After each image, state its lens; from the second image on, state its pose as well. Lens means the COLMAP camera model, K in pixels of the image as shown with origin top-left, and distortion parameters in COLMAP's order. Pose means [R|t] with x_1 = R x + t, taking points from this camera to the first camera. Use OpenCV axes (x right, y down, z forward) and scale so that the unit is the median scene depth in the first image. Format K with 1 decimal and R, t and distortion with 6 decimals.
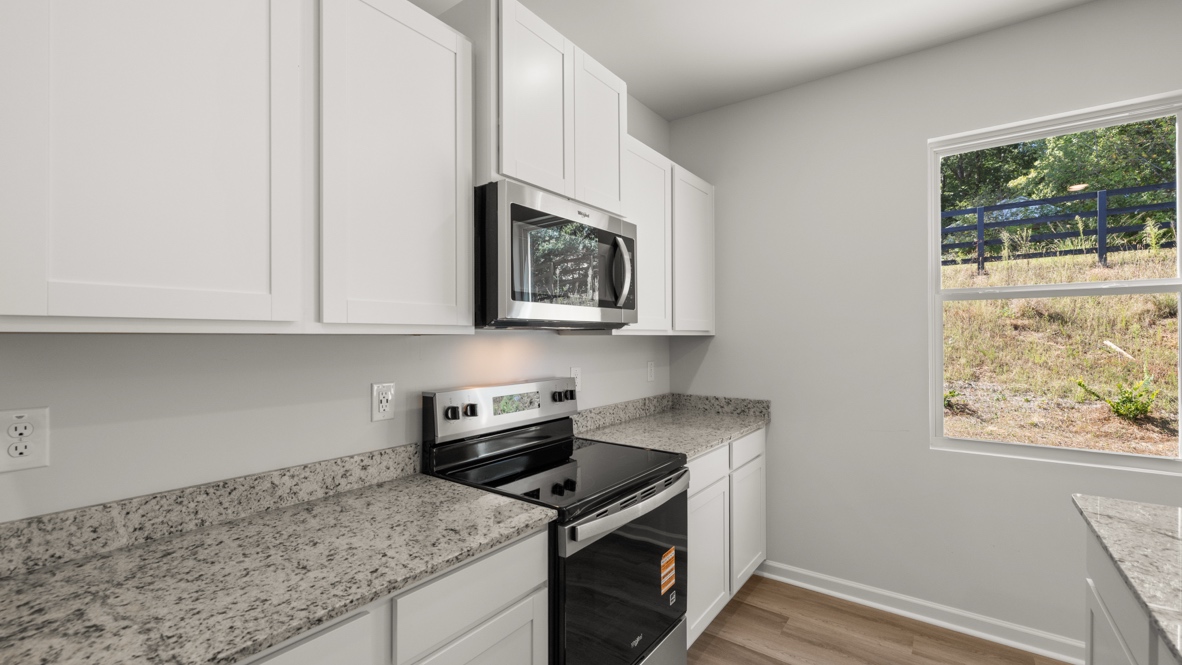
lens RADIAL K [[500.0, 0, 590.5], [0, 500.0, 334.5], [0, 0, 1]] dist [0.003625, -0.001207]
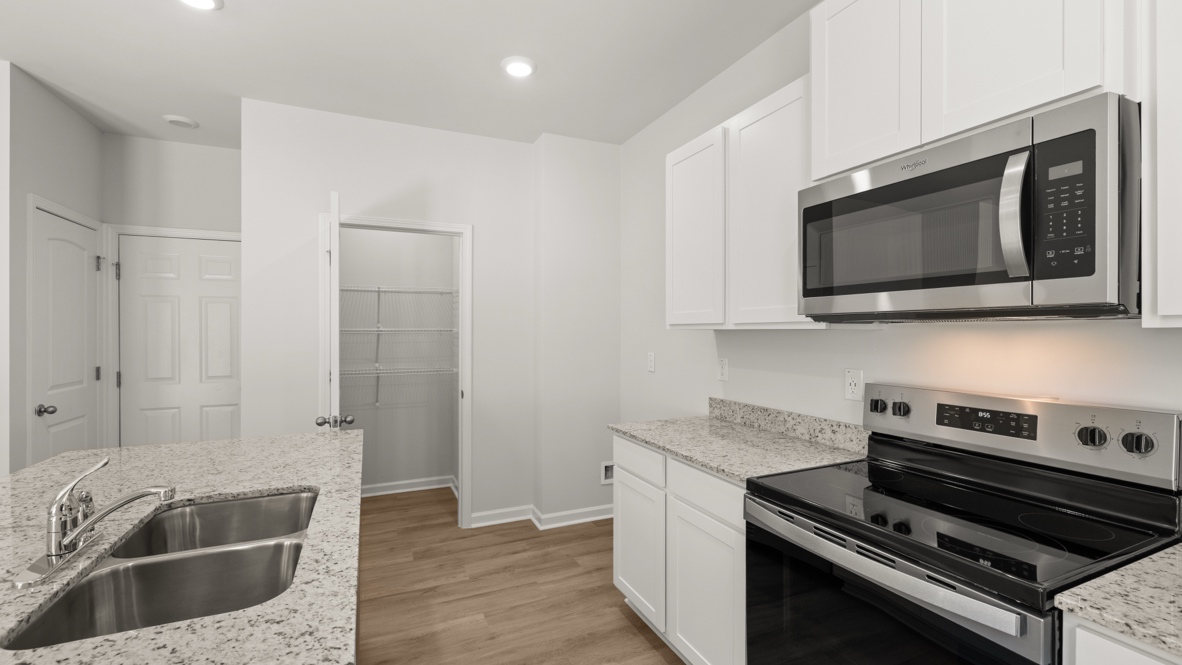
lens RADIAL K [[500.3, 0, 592.1], [0, 500.3, 331.0], [0, 0, 1]] dist [0.008091, -0.000090]
pose [[-0.471313, 0.000480, -0.881966, 0.528985], [0.000444, 1.000000, 0.000307, 0.002841], [0.881966, -0.000247, -0.471313, 0.570643]]
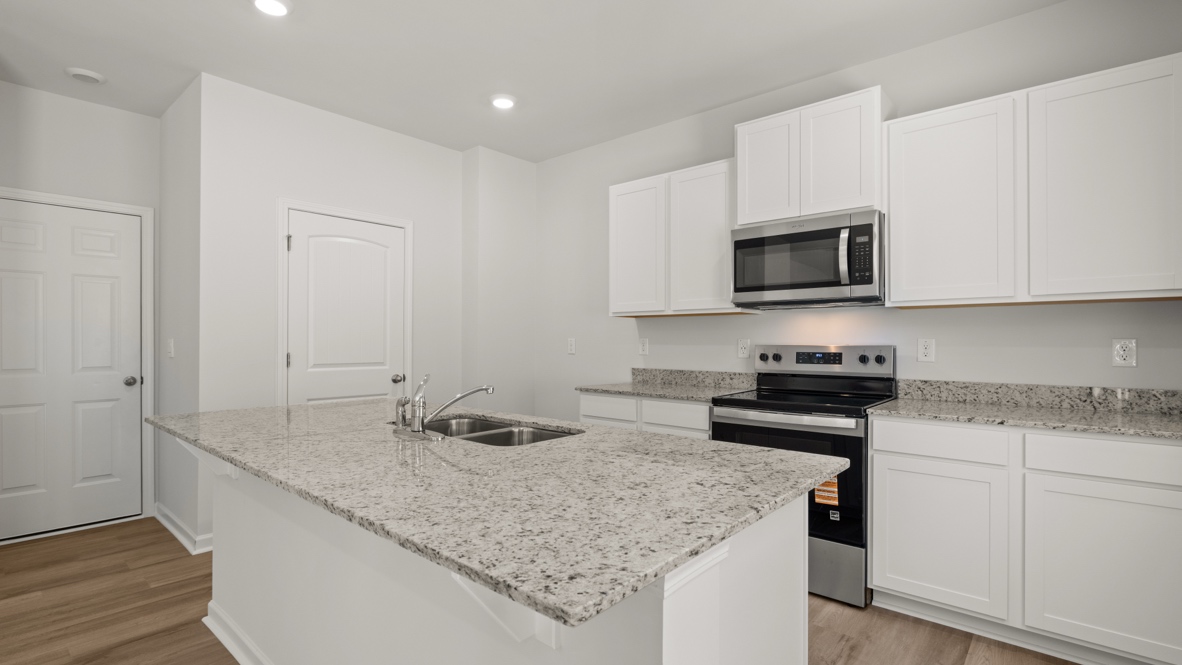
lens RADIAL K [[550.9, 0, 594.8], [0, 550.9, 336.1], [0, 0, 1]] dist [0.004300, 0.000203]
pose [[-0.057575, -0.008519, -0.998305, 0.996987], [-0.000534, 0.999964, -0.008502, 0.059000], [0.998341, 0.000043, -0.057578, 0.305656]]
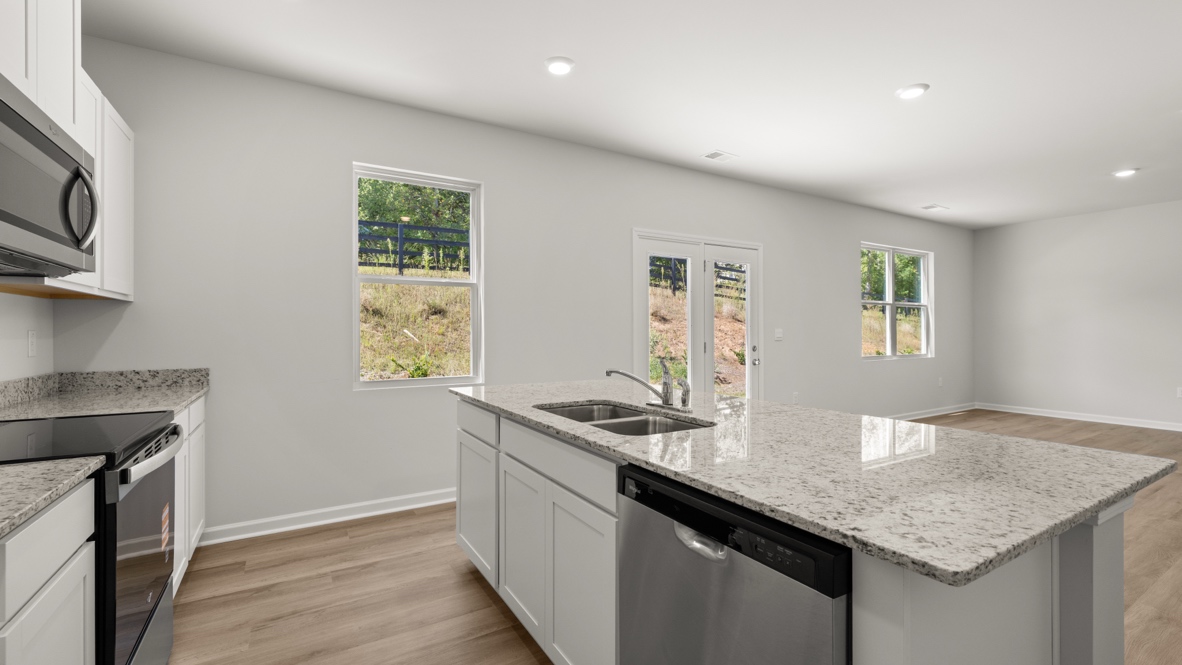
lens RADIAL K [[500.3, 0, 588.3], [0, 500.3, 341.2], [0, 0, 1]] dist [0.008091, -0.000090]
pose [[0.380812, -0.017086, 0.924494, -0.284430], [0.000643, 0.999834, 0.018214, 0.059444], [-0.924652, -0.006342, 0.380760, -0.091168]]
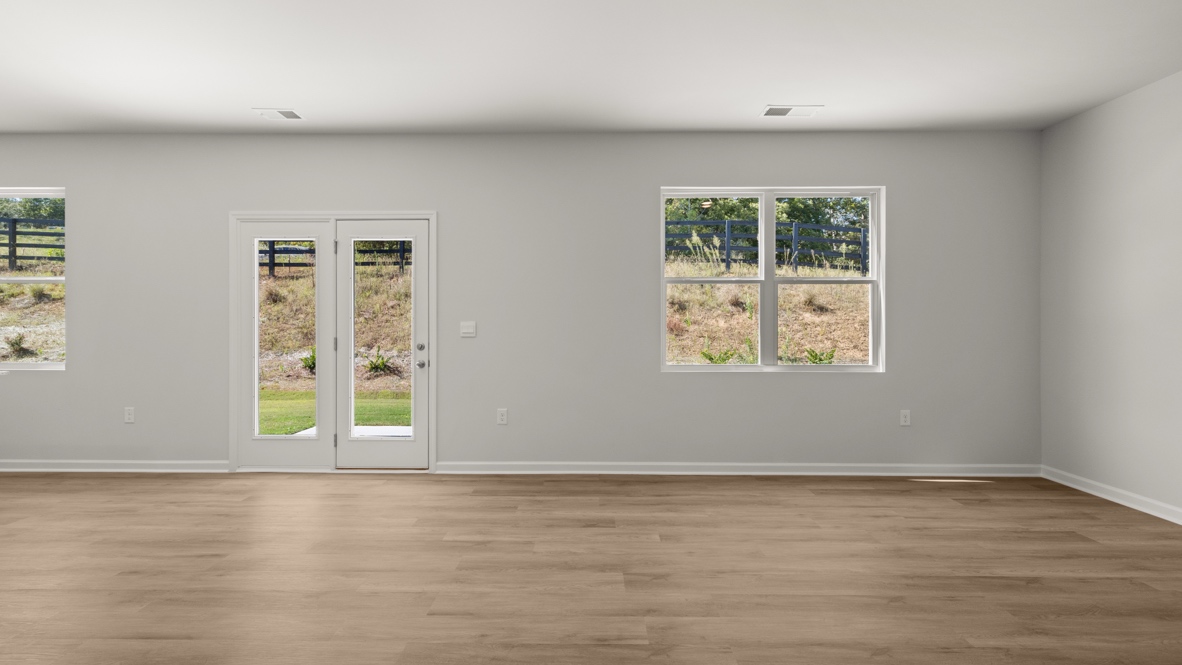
lens RADIAL K [[513.4, 0, 575.2], [0, 513.4, 318.5], [0, 0, 1]] dist [0.000994, -0.000042]
pose [[0.807874, 0.009384, 0.589281, 1.104565], [-0.003924, 0.999937, -0.010544, 0.052297], [-0.589342, 0.006206, 0.807860, -1.372430]]
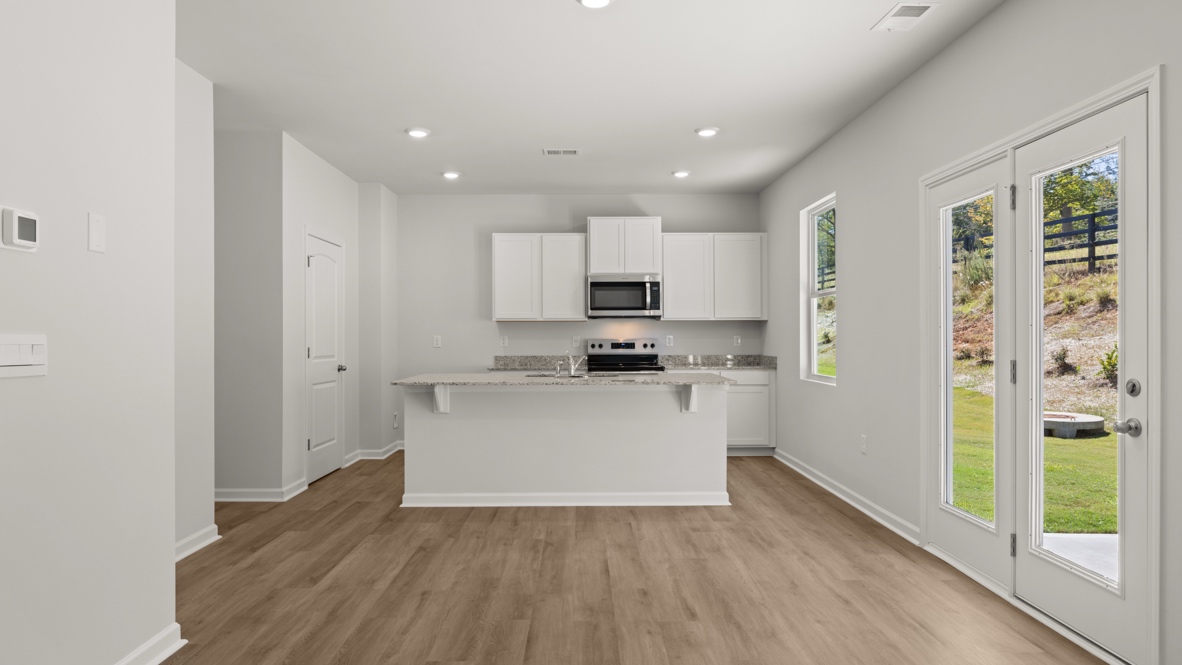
lens RADIAL K [[706.7, 0, 587.5], [0, 706.7, 335.5], [0, 0, 1]] dist [-0.006271, 0.001434]
pose [[0.609844, -0.000793, -0.792521, 1.877715], [0.002918, 0.999995, 0.001245, 0.051148], [0.792516, -0.003072, 0.609843, -1.006676]]
